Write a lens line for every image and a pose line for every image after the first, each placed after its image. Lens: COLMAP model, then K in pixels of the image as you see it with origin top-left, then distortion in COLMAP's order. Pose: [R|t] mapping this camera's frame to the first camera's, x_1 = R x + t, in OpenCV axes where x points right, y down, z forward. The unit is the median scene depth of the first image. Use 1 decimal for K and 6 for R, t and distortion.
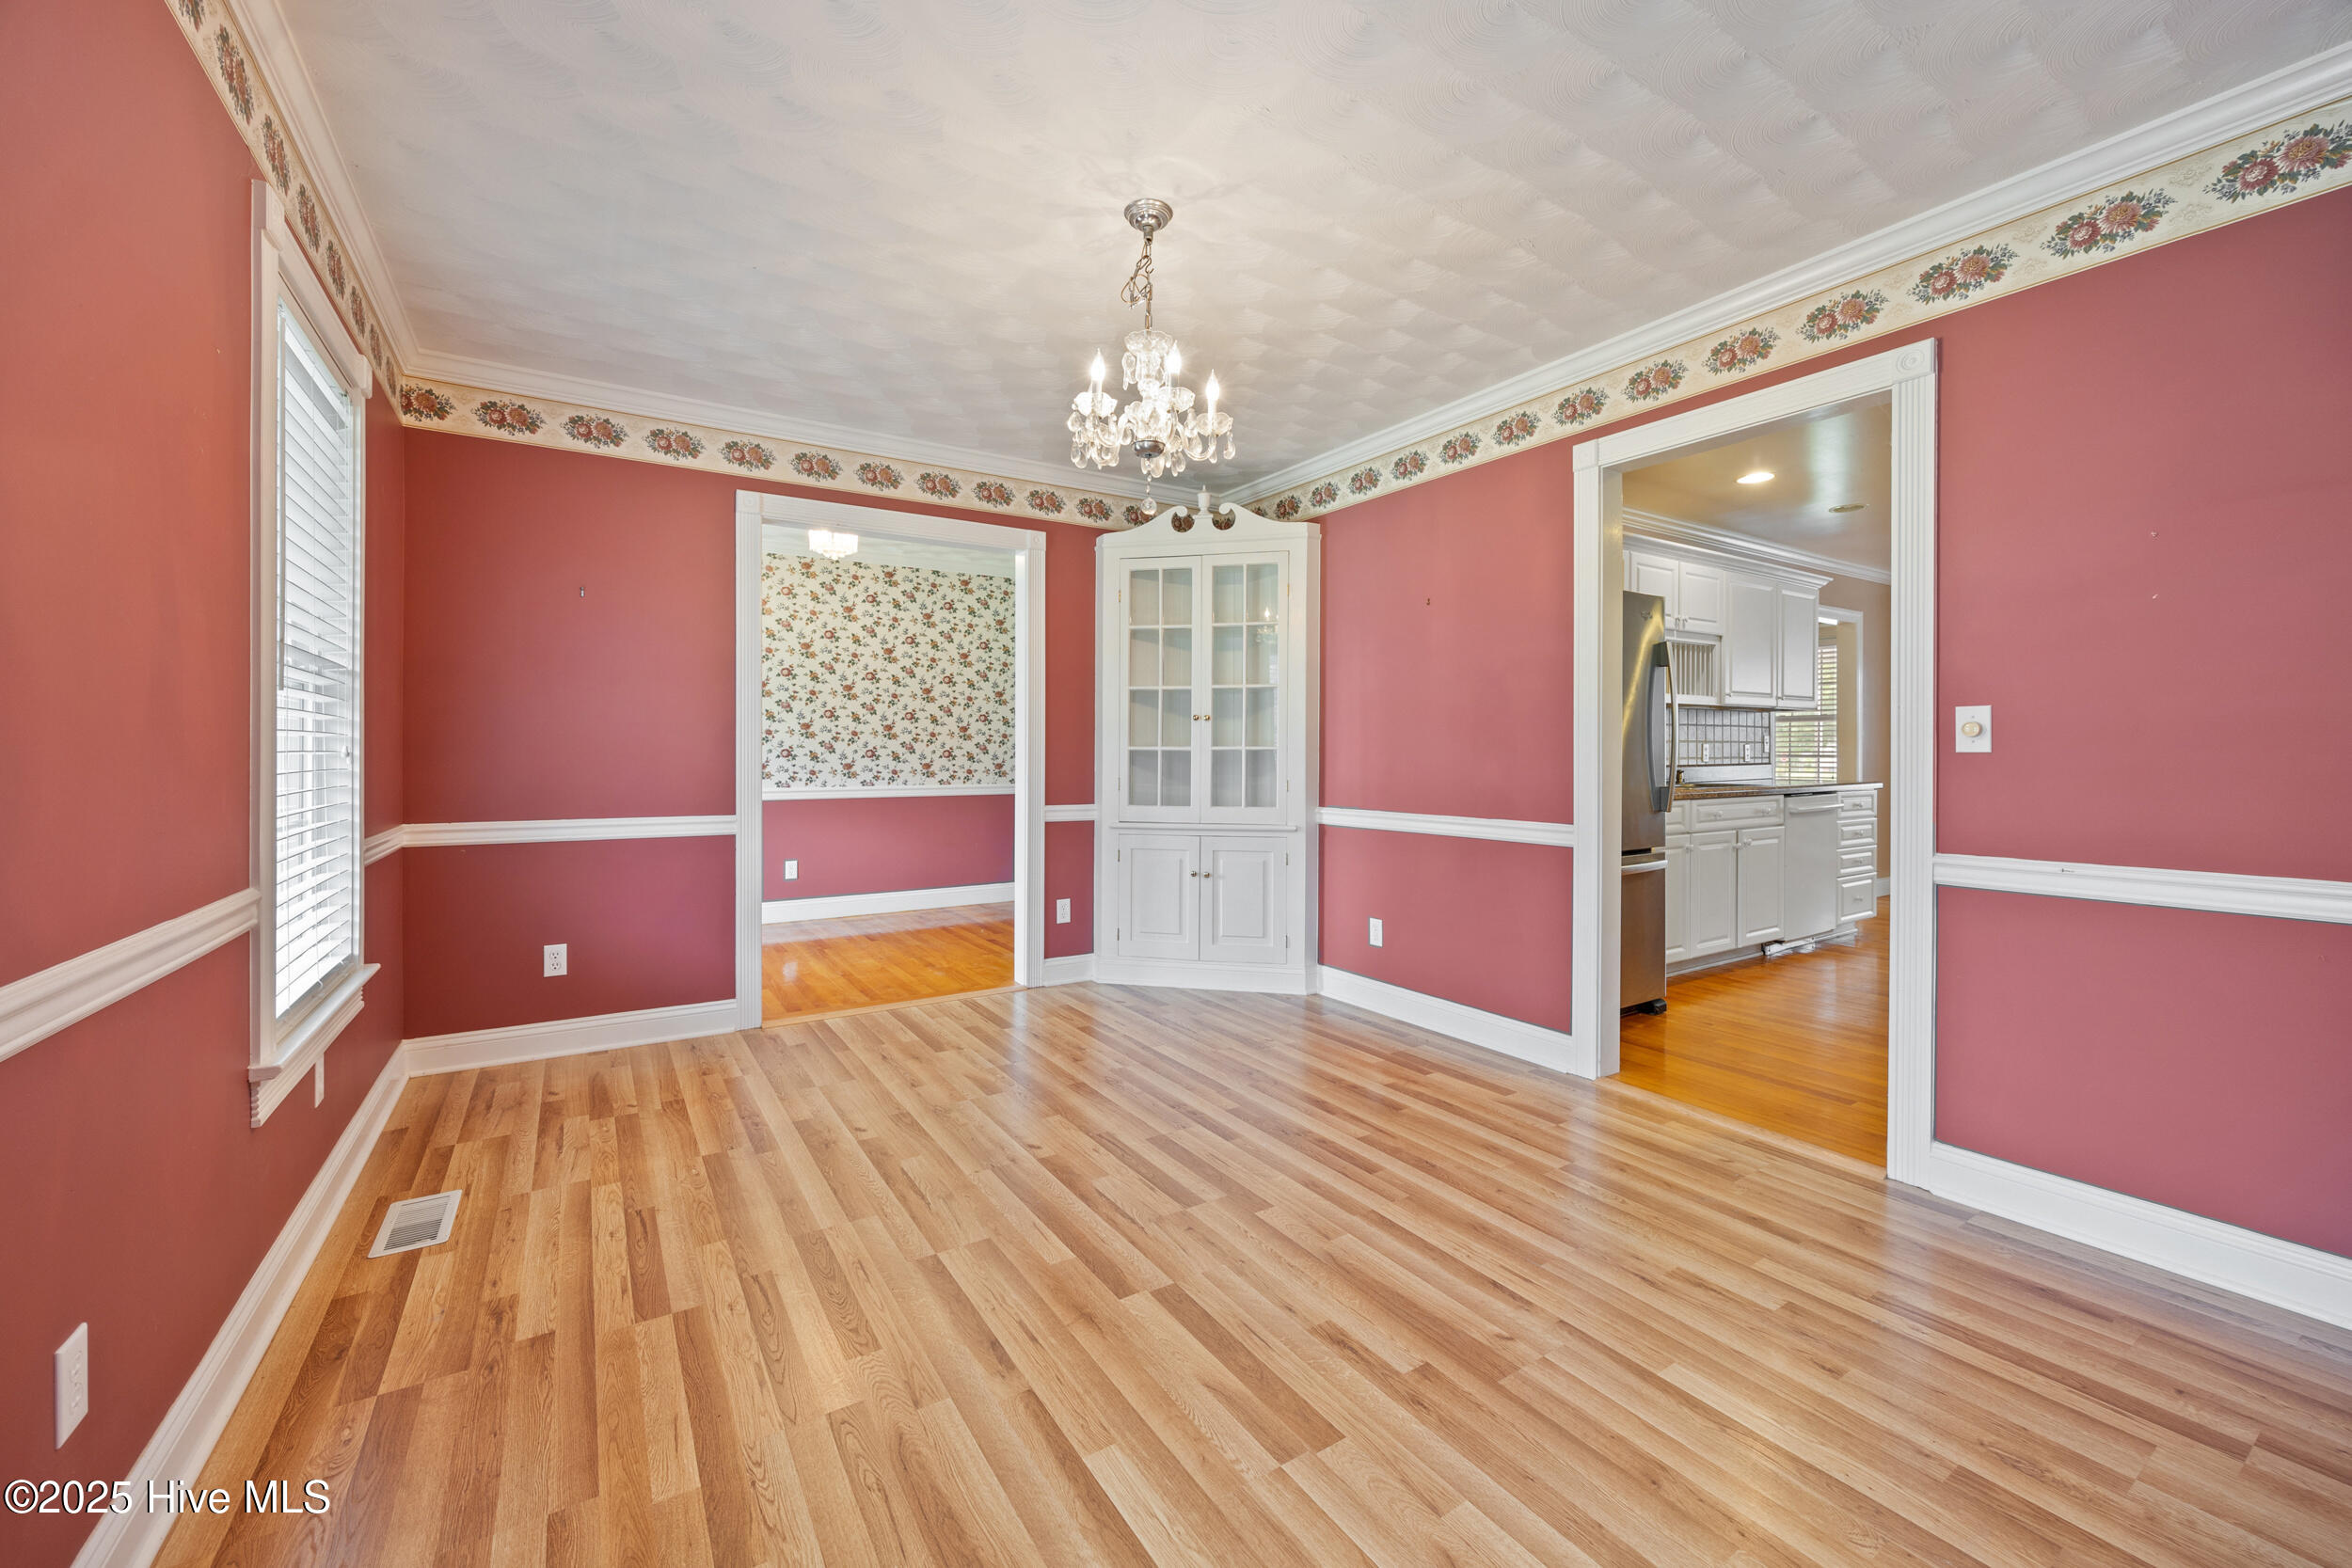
lens RADIAL K [[921.4, 0, 1168.4], [0, 921.4, 759.5], [0, 0, 1]] dist [-0.001581, 0.000067]
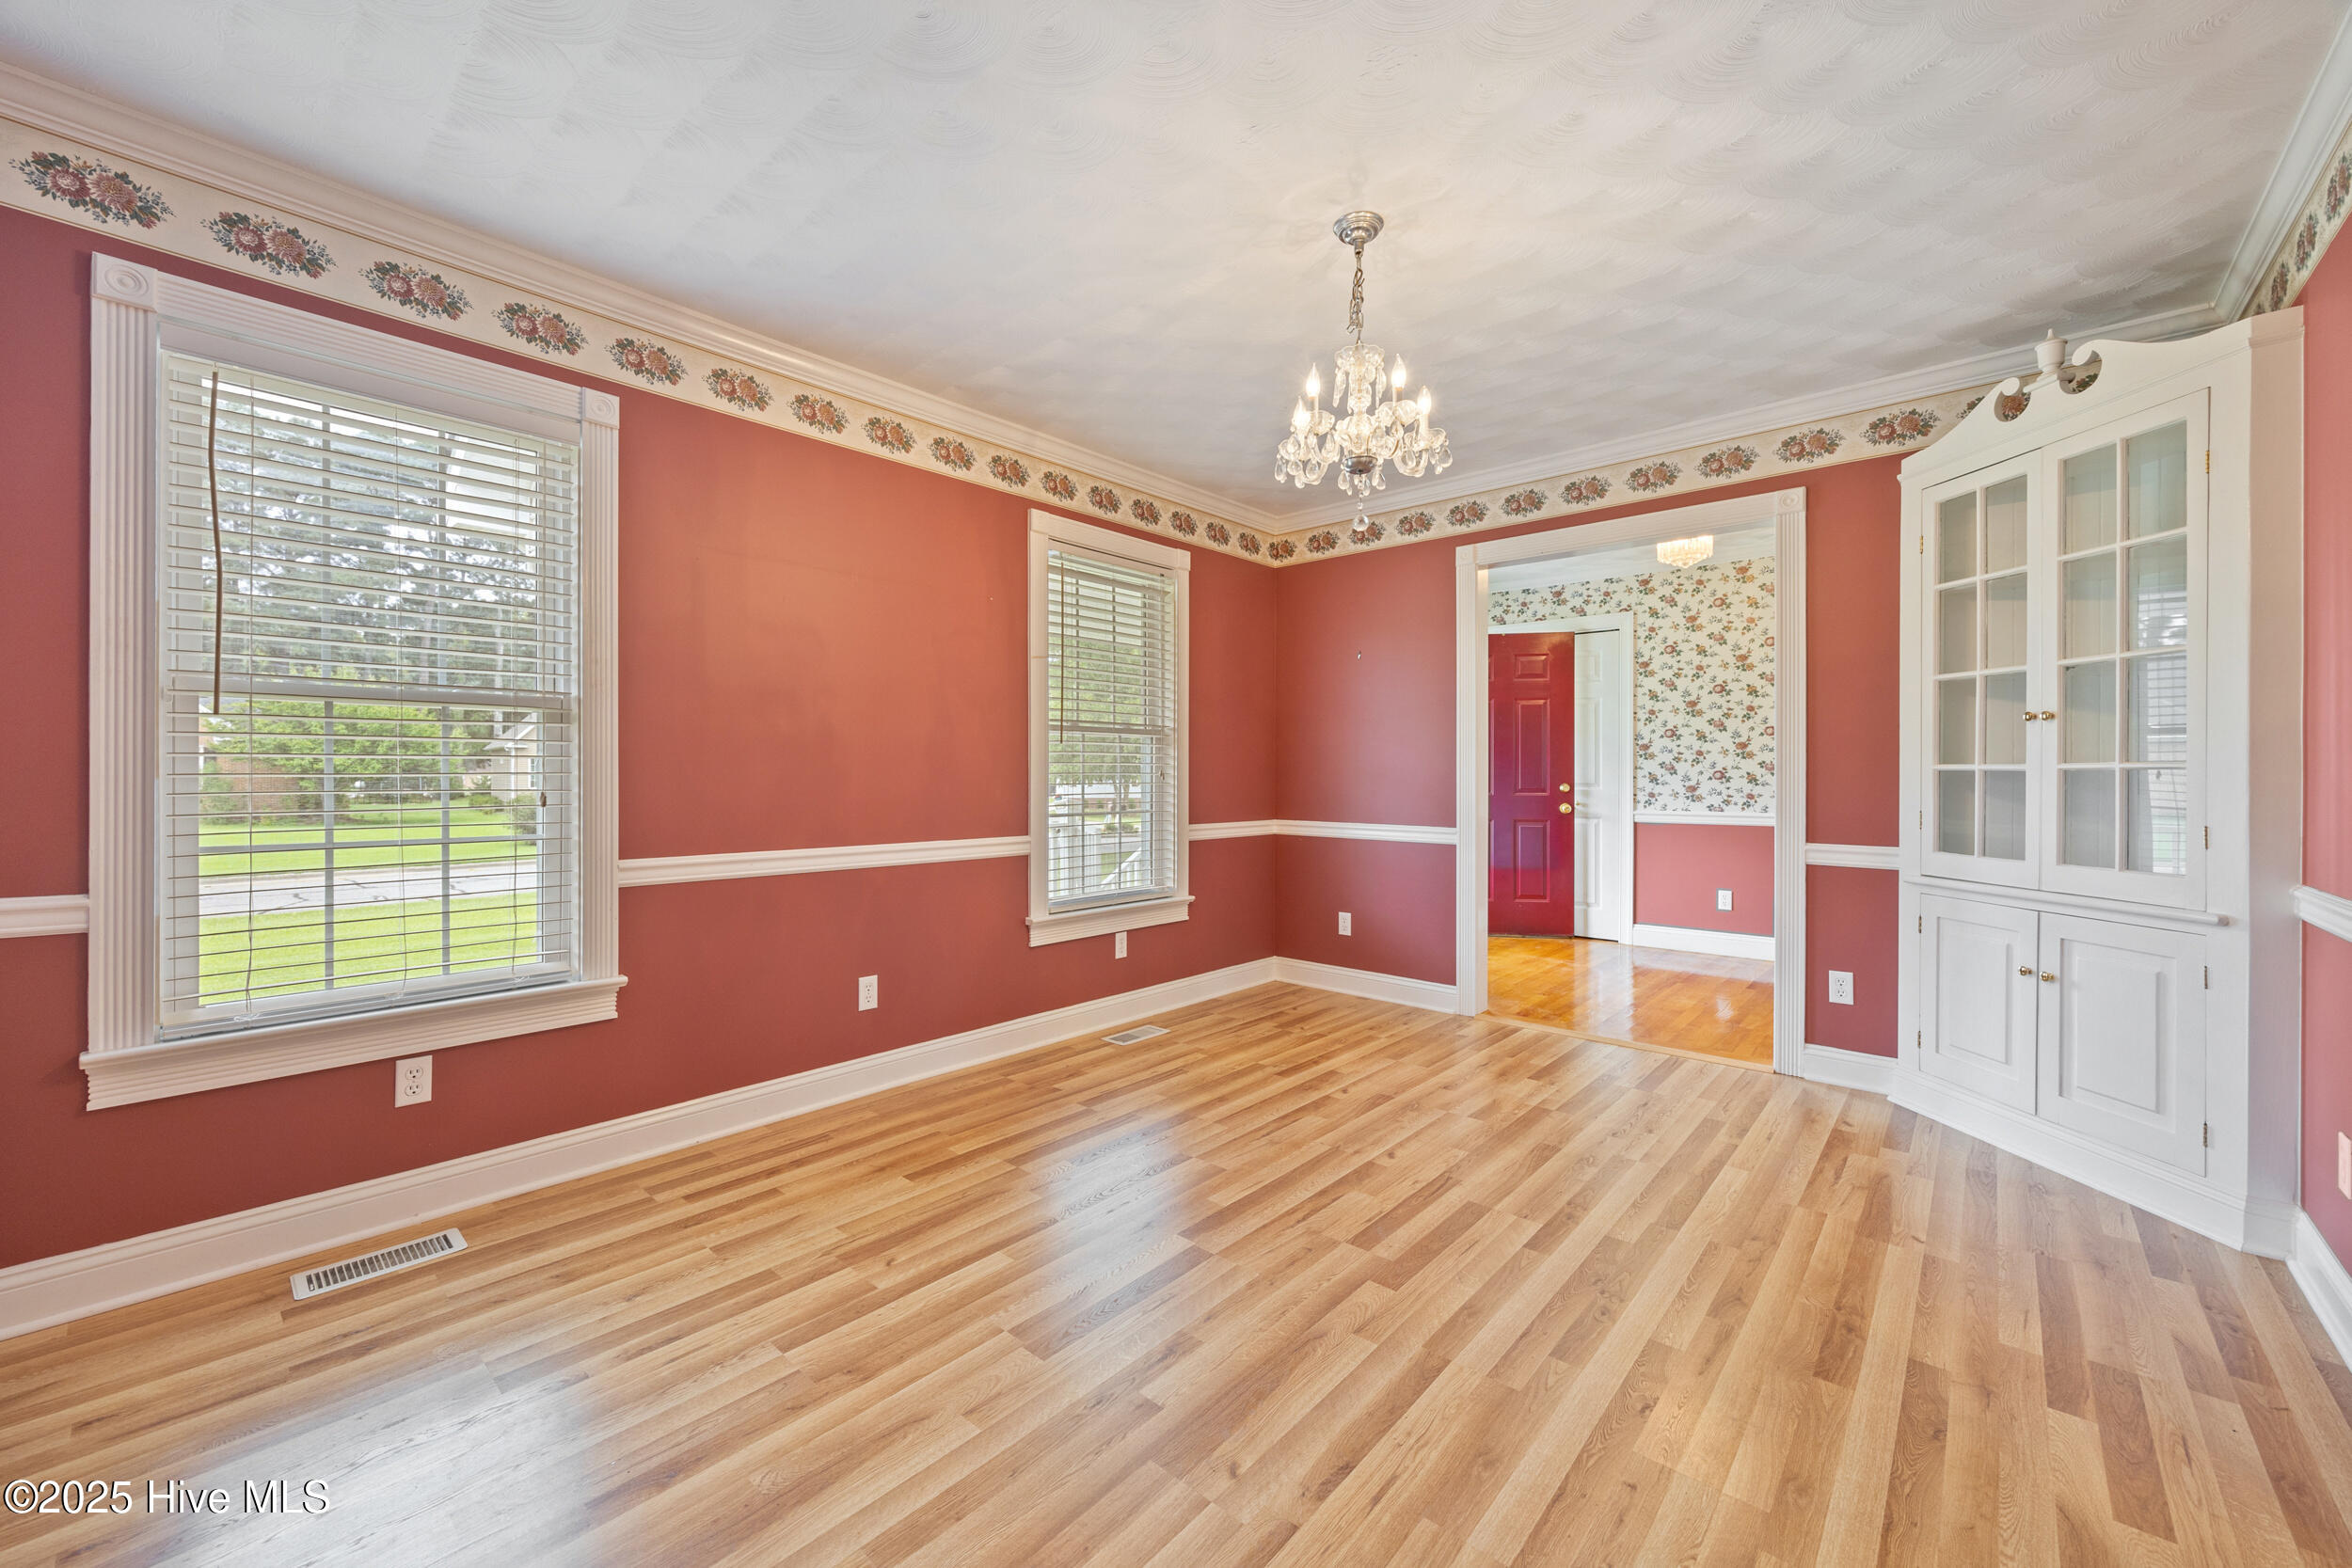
lens RADIAL K [[915.0, 0, 1164.2], [0, 915.0, 779.7], [0, 0, 1]] dist [-0.003093, -0.000127]
pose [[0.268104, 0.004991, -0.963377, 0.567879], [-0.007330, 0.999968, 0.003141, -0.001207], [0.963362, 0.006219, 0.268132, 0.352812]]
